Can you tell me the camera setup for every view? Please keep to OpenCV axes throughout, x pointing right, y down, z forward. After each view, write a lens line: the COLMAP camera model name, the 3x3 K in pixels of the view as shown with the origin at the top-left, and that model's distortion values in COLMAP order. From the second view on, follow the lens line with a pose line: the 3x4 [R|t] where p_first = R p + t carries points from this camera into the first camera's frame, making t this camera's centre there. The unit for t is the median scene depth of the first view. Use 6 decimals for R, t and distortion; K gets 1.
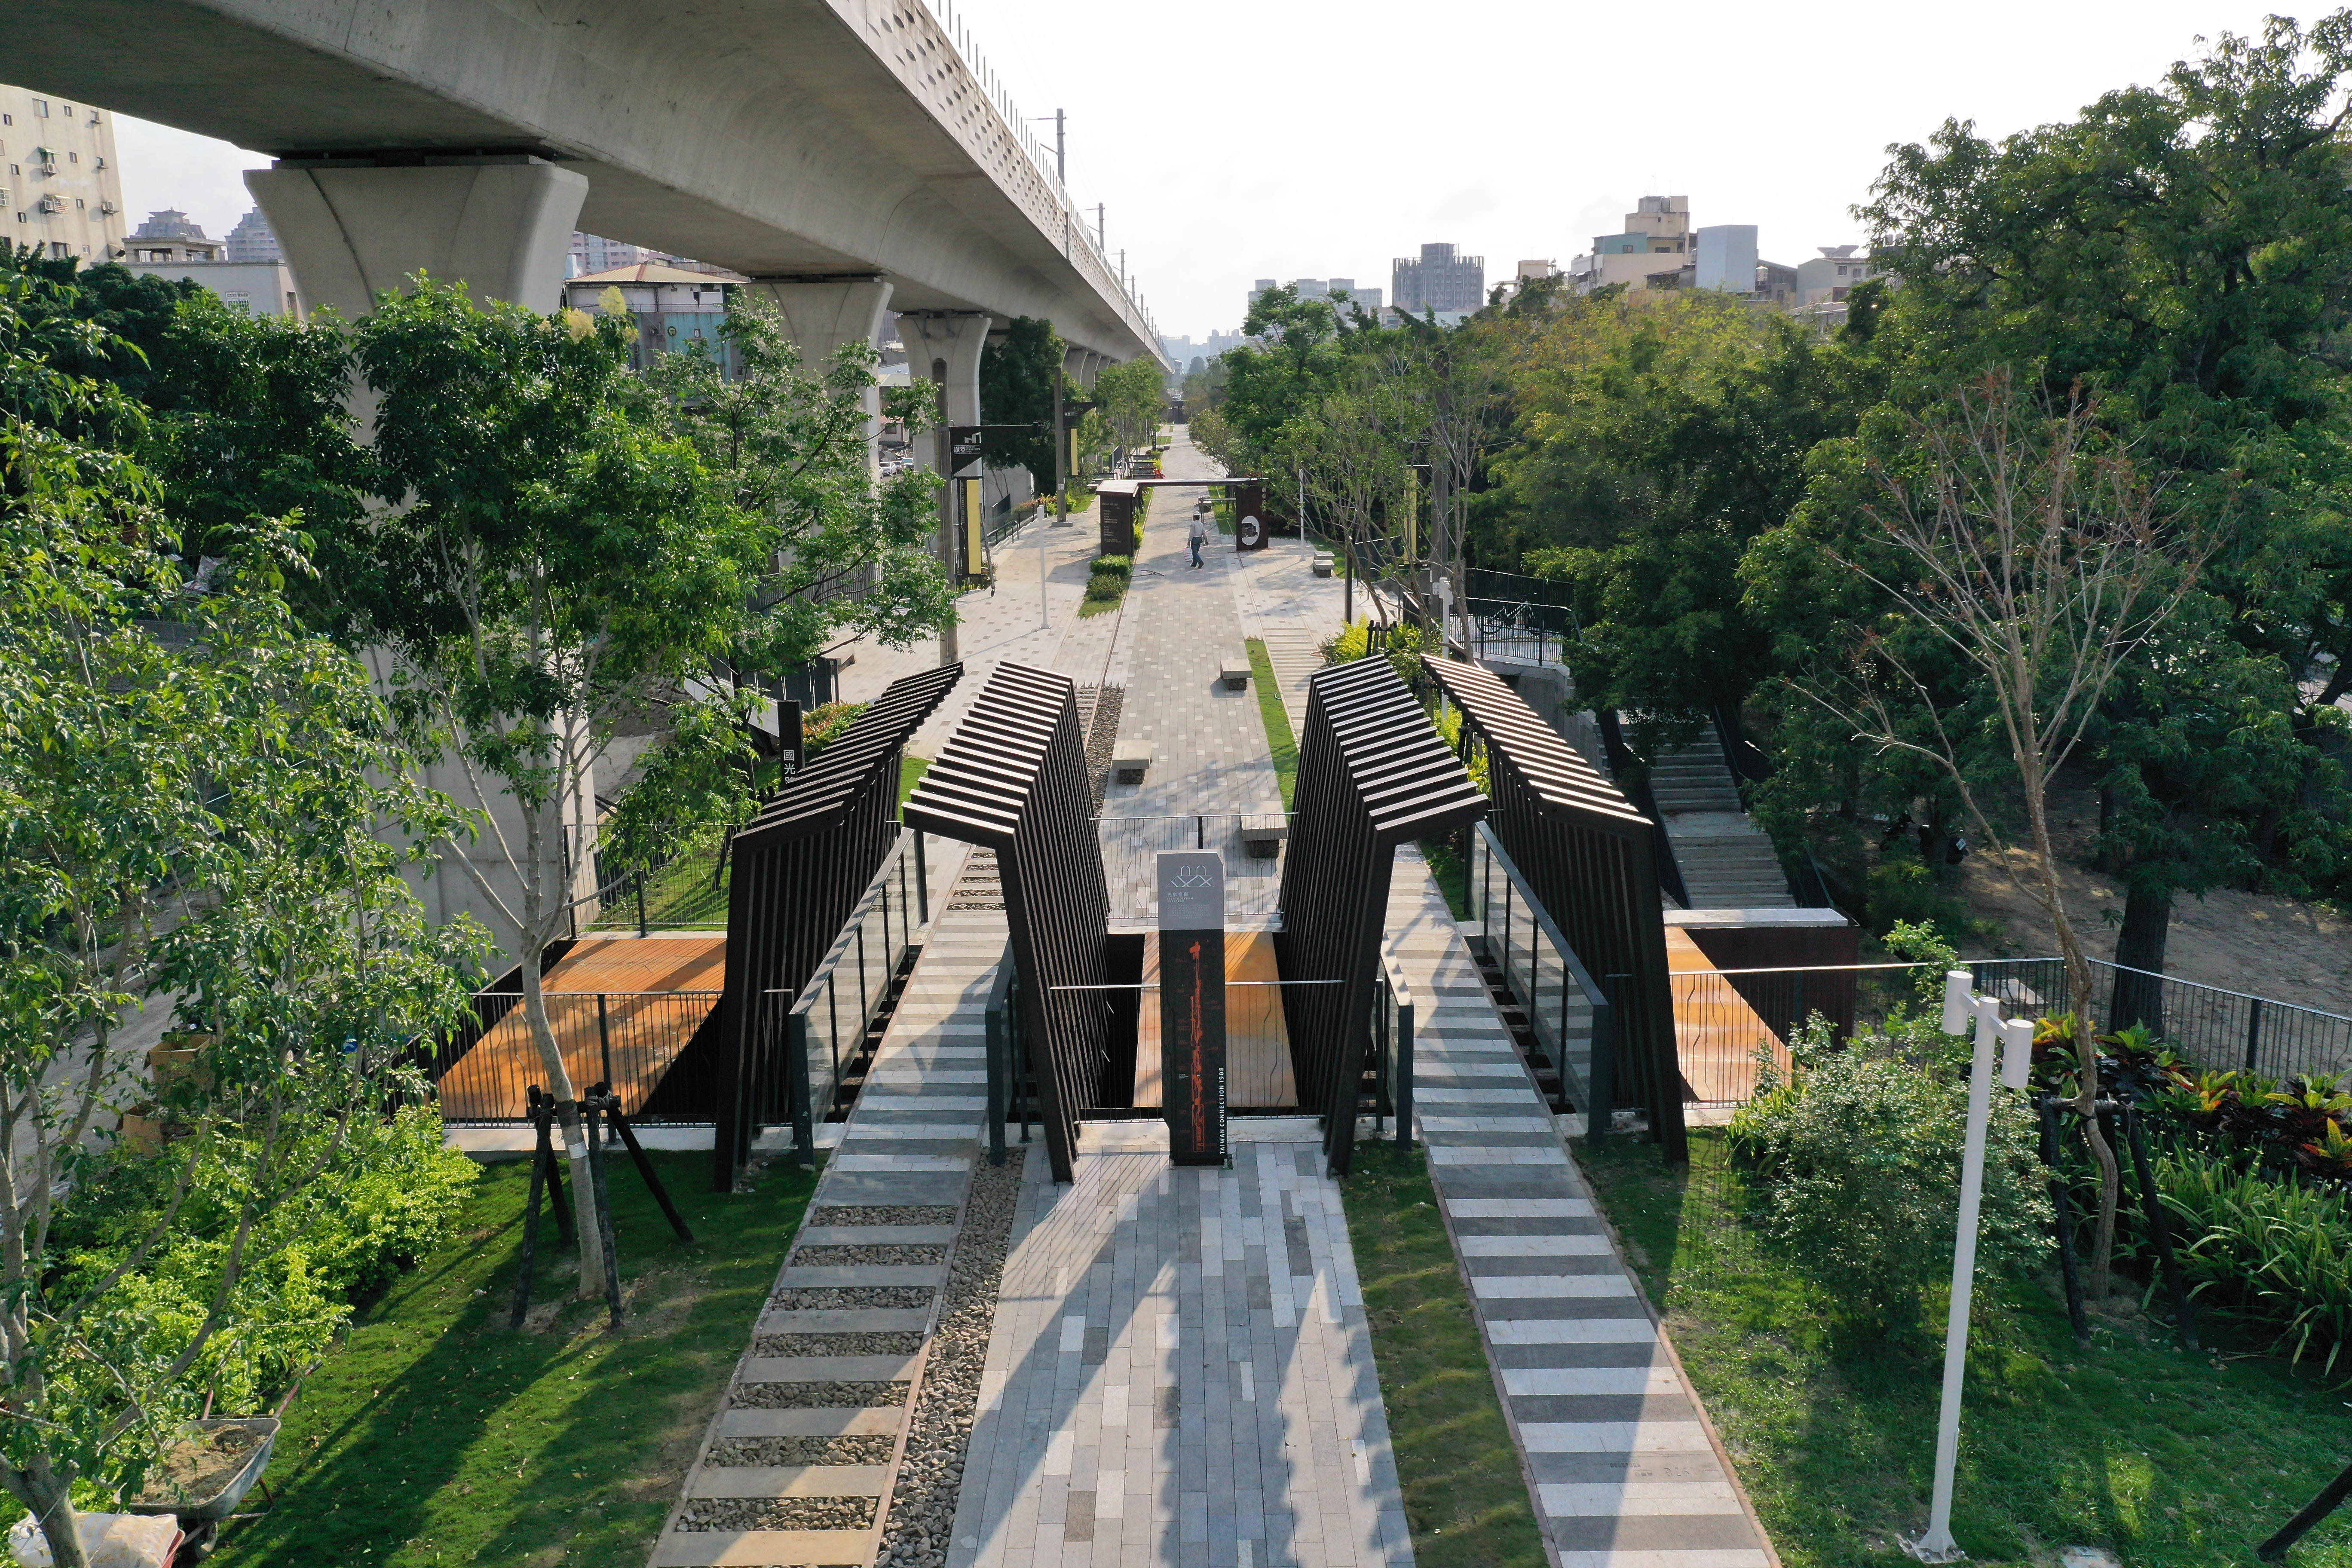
lens RADIAL K [[1889.9, 0, 1177.2], [0, 1889.9, 785.7], [0, 0, 1]] dist [0.015640, 0.002628]
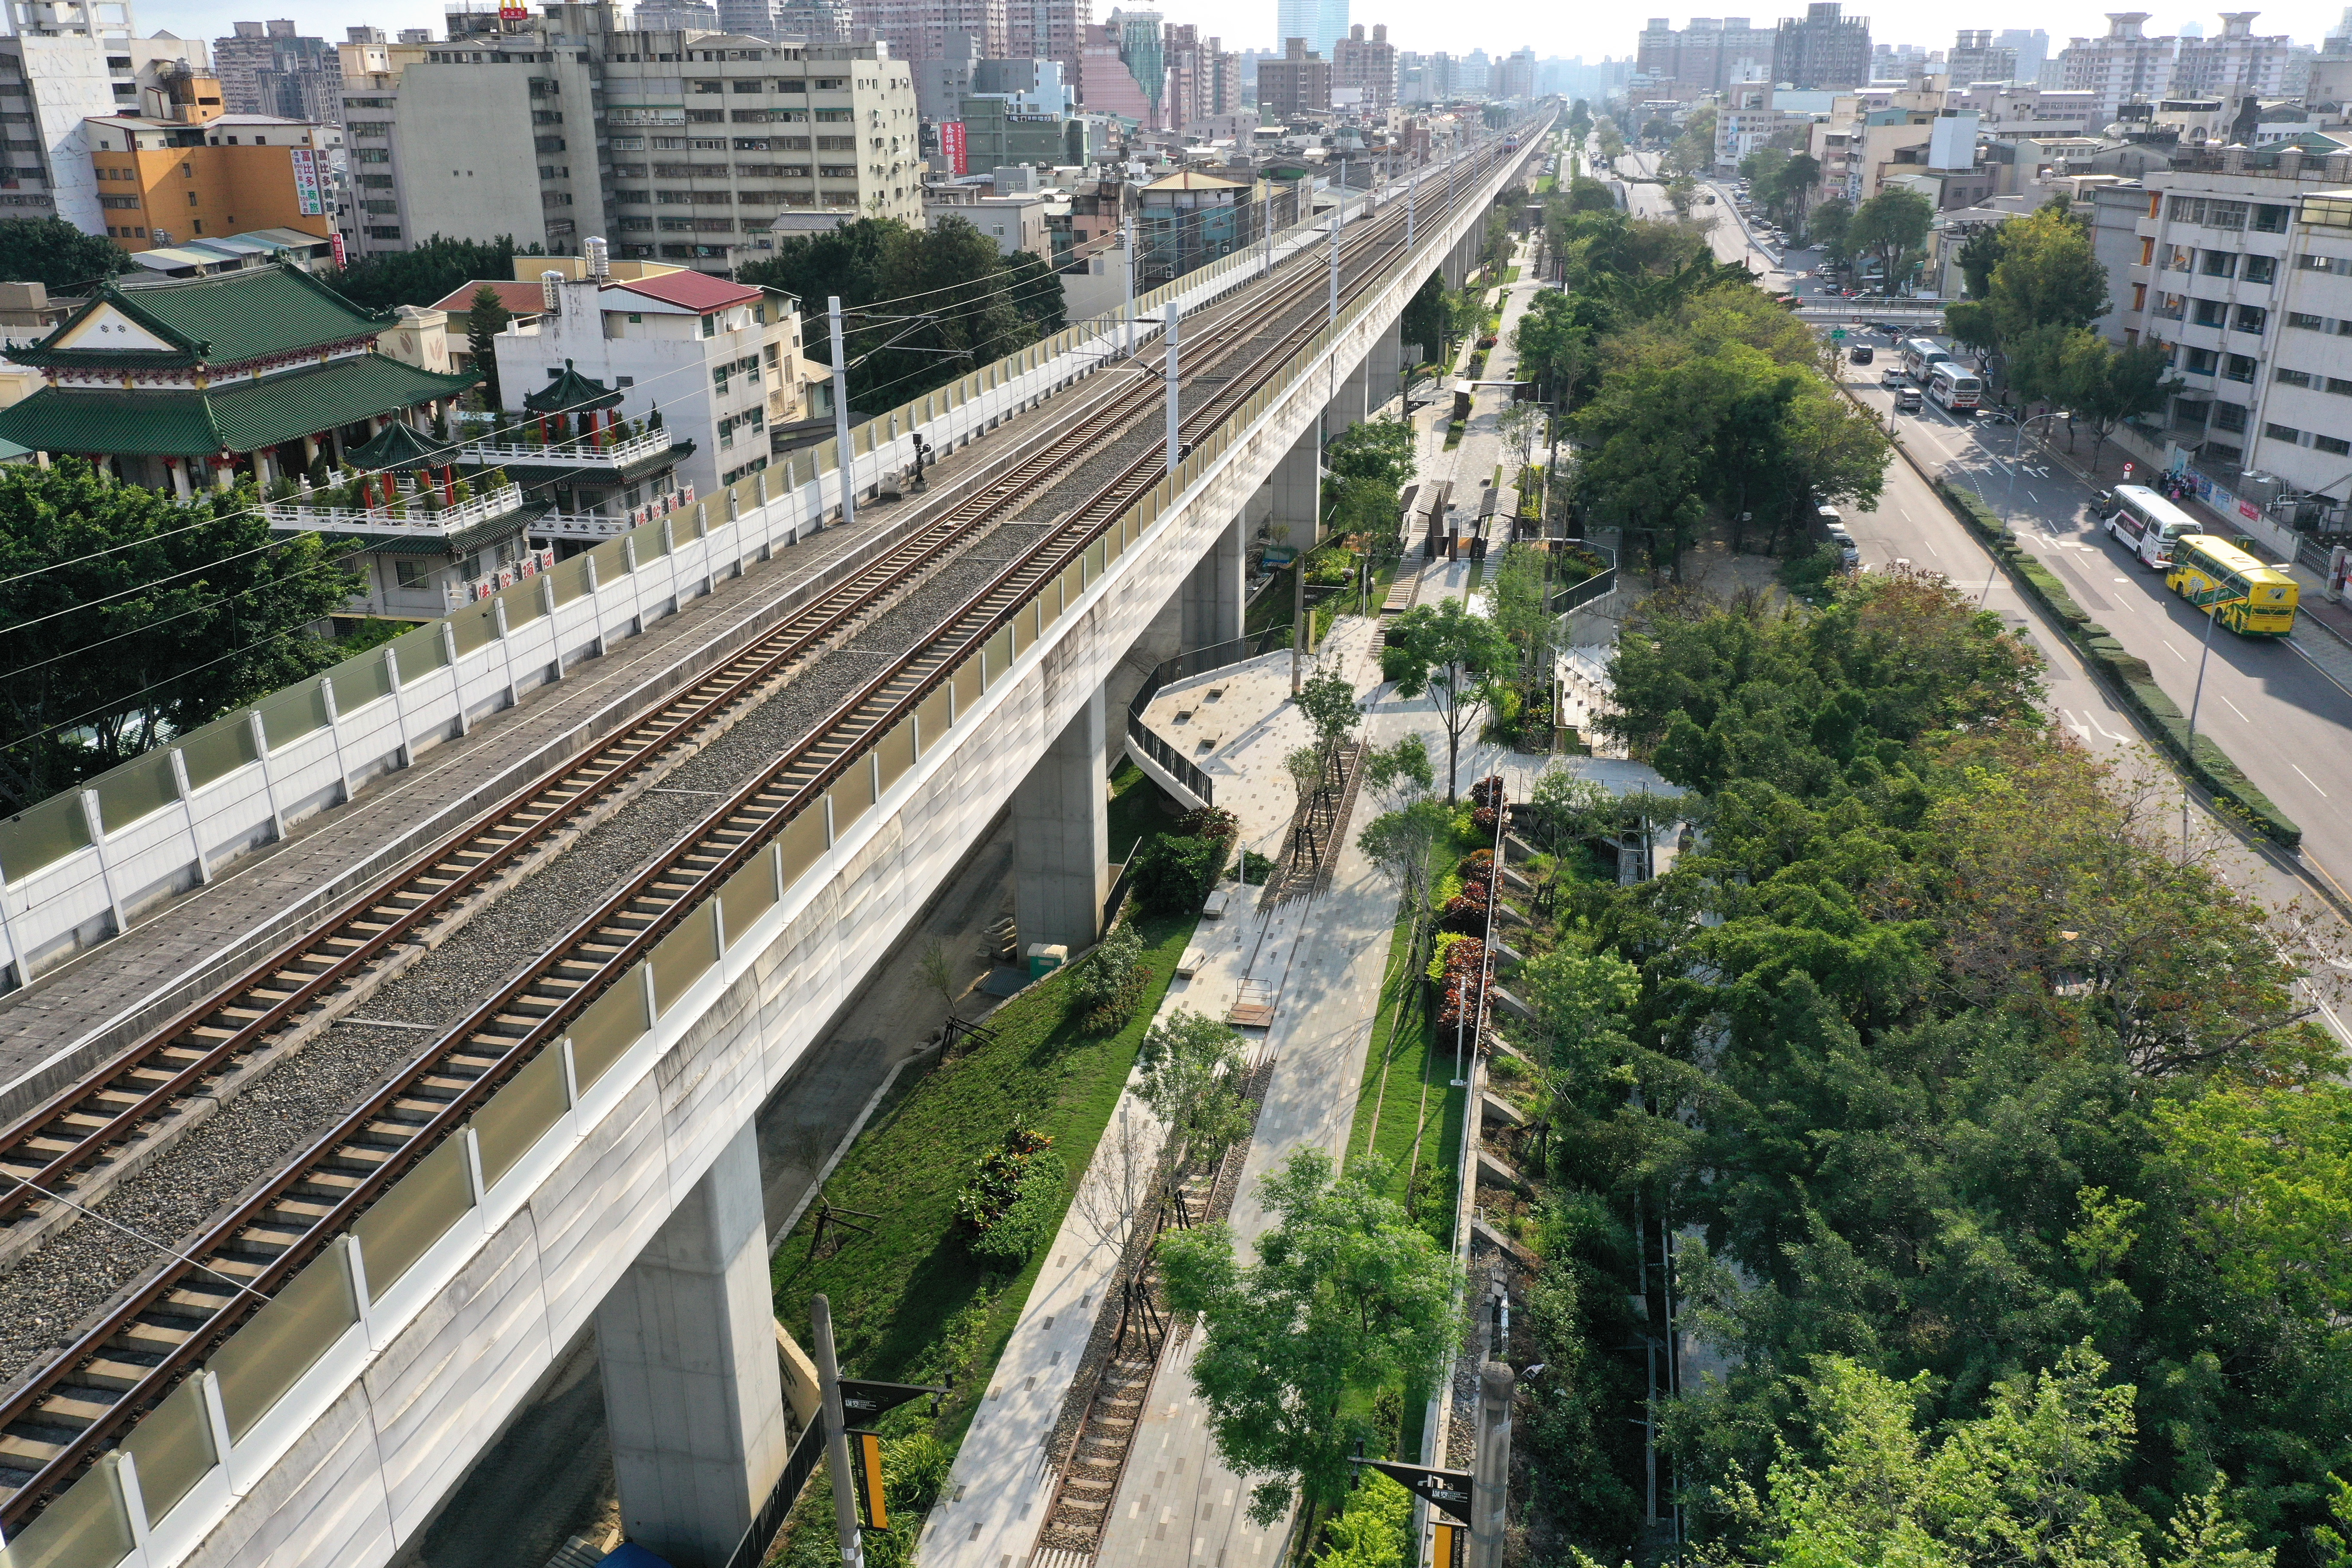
lens RADIAL K [[1889.9, 0, 1176.0], [0, 1889.9, 787.0], [0, 0, 1]] dist [0.015640, 0.002628]
pose [[0.981409, 0.074174, -0.177015, 0.064457], [-0.048565, 0.988261, 0.144849, 0.011291], [0.185681, -0.133560, 0.973491, -1.295959]]
